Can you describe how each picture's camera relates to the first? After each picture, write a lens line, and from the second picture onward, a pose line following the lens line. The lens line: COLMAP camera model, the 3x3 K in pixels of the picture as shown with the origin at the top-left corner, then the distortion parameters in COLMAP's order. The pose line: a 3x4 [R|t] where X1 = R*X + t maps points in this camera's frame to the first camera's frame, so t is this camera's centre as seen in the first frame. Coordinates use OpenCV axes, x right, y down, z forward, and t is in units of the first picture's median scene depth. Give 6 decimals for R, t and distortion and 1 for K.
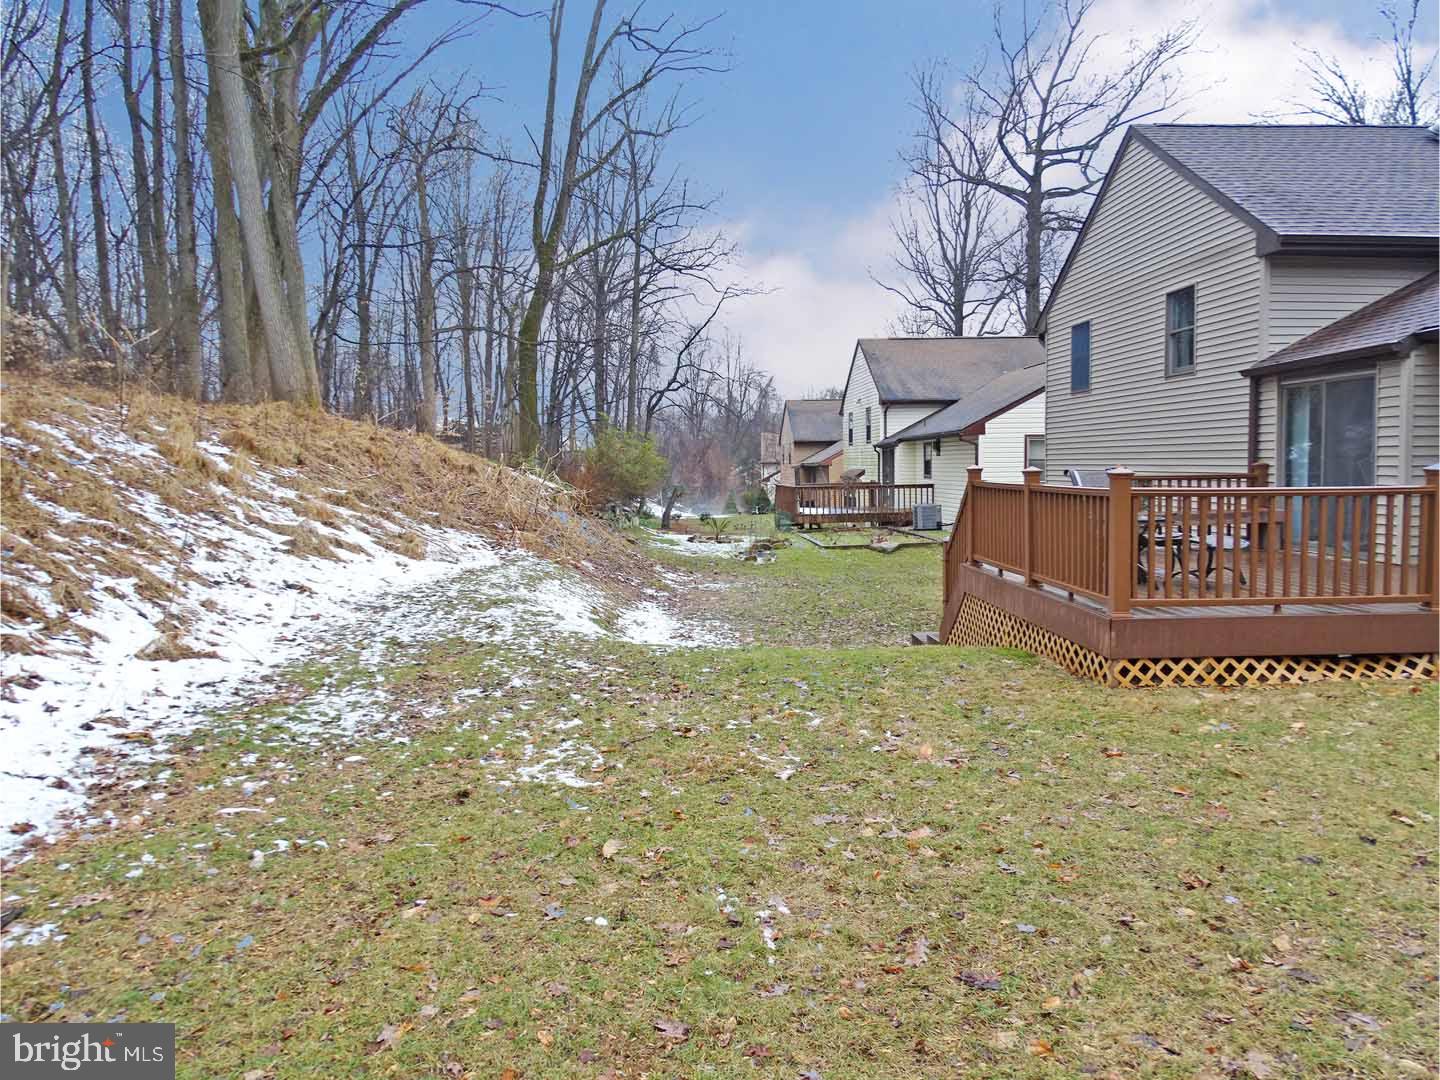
lens RADIAL K [[1051.4, 0, 727.3], [0, 1051.4, 540.4], [0, 0, 1]] dist [0.010048, 0.005805]
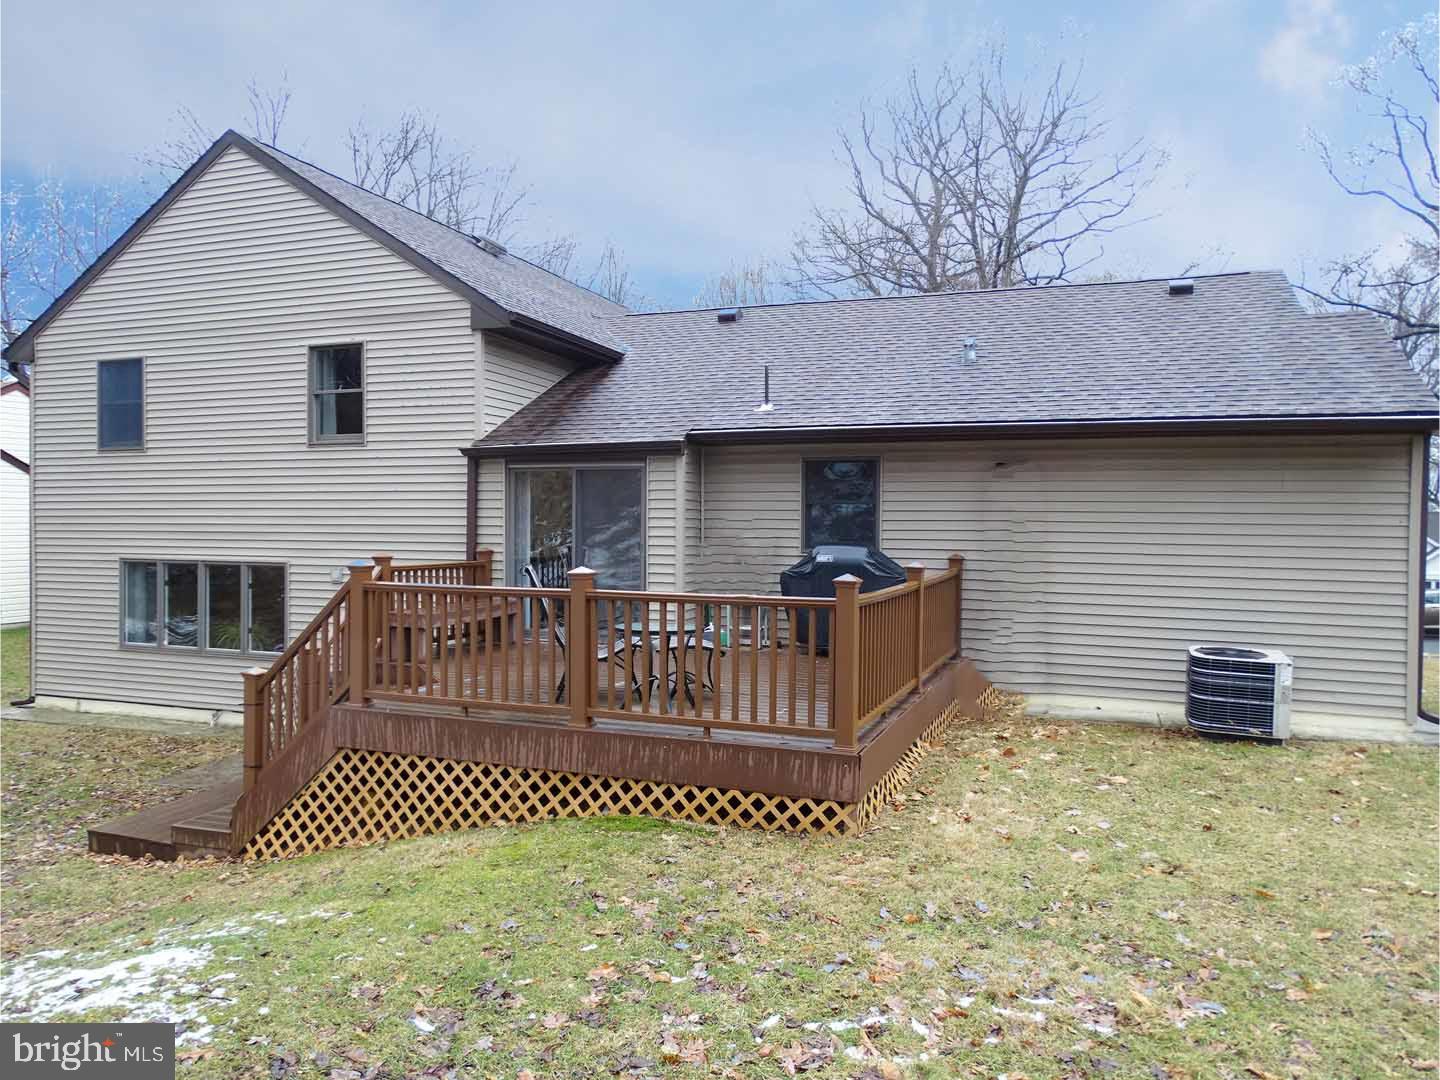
lens RADIAL K [[1051.4, 0, 717.6], [0, 1051.4, 542.0], [0, 0, 1]] dist [0.010048, 0.005805]
pose [[0.403187, -0.003840, 0.915110, -0.263982], [0.058737, 0.998038, -0.021691, -0.048809], [-0.913231, 0.062496, 0.402621, 0.448188]]
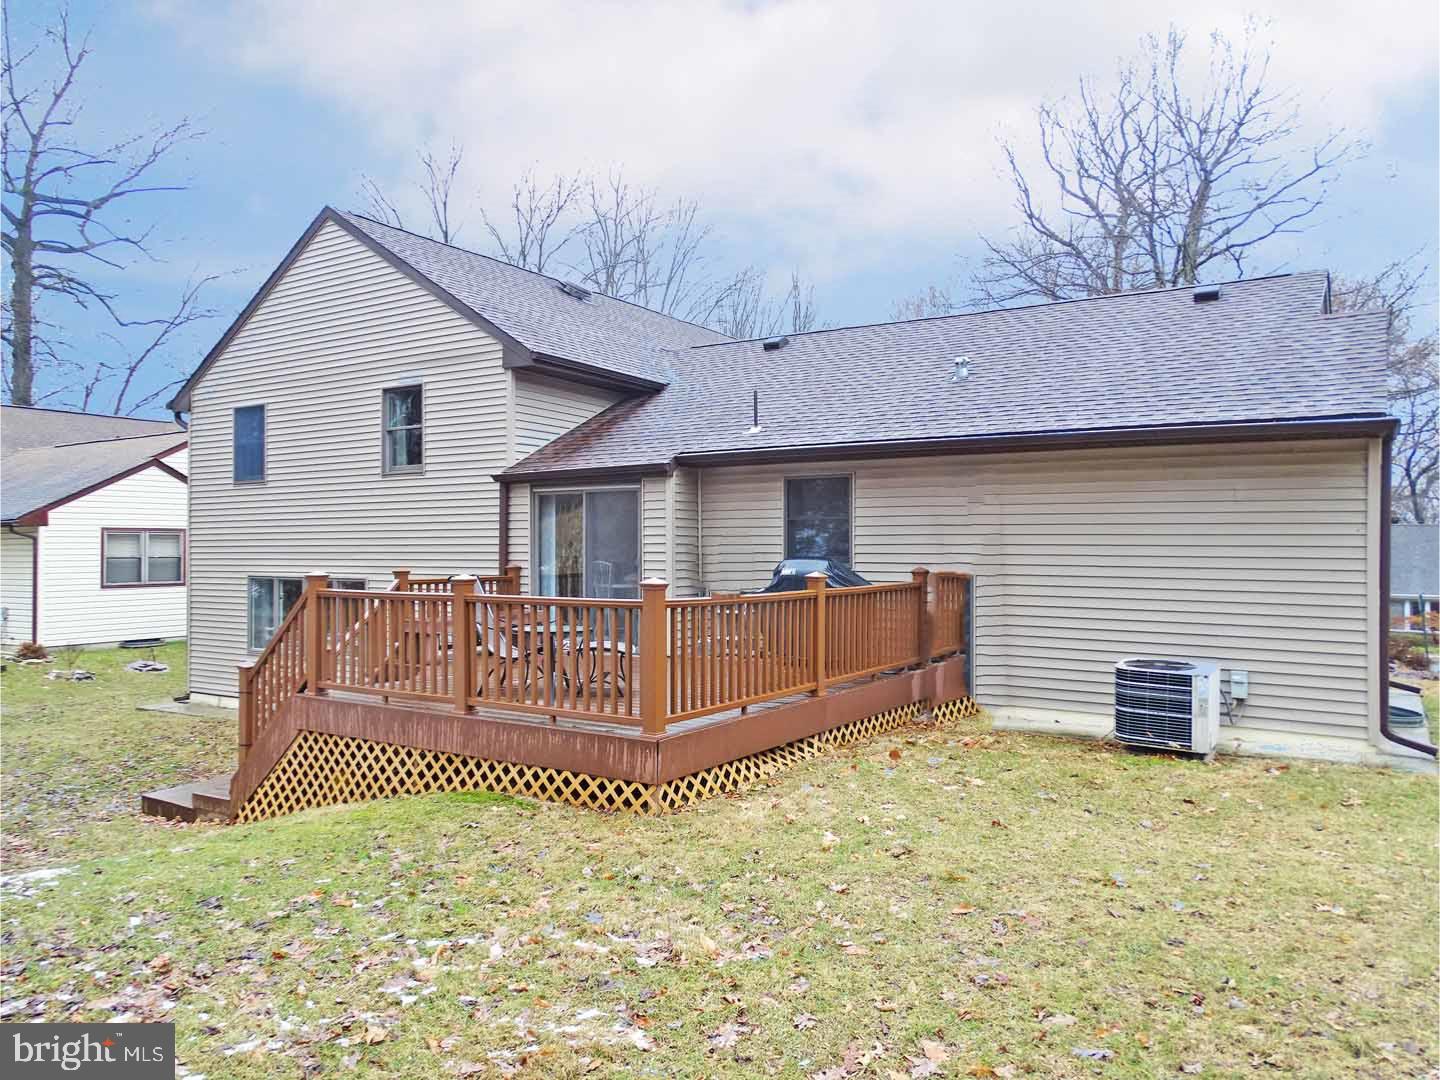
lens RADIAL K [[1051.4, 0, 724.5], [0, 1051.4, 543.3], [0, 0, 1]] dist [0.010048, 0.005805]
pose [[0.584350, 0.015571, 0.811353, -0.209268], [0.055141, 0.996743, -0.058843, -0.024053], [-0.809627, 0.079123, 0.581588, 0.240446]]
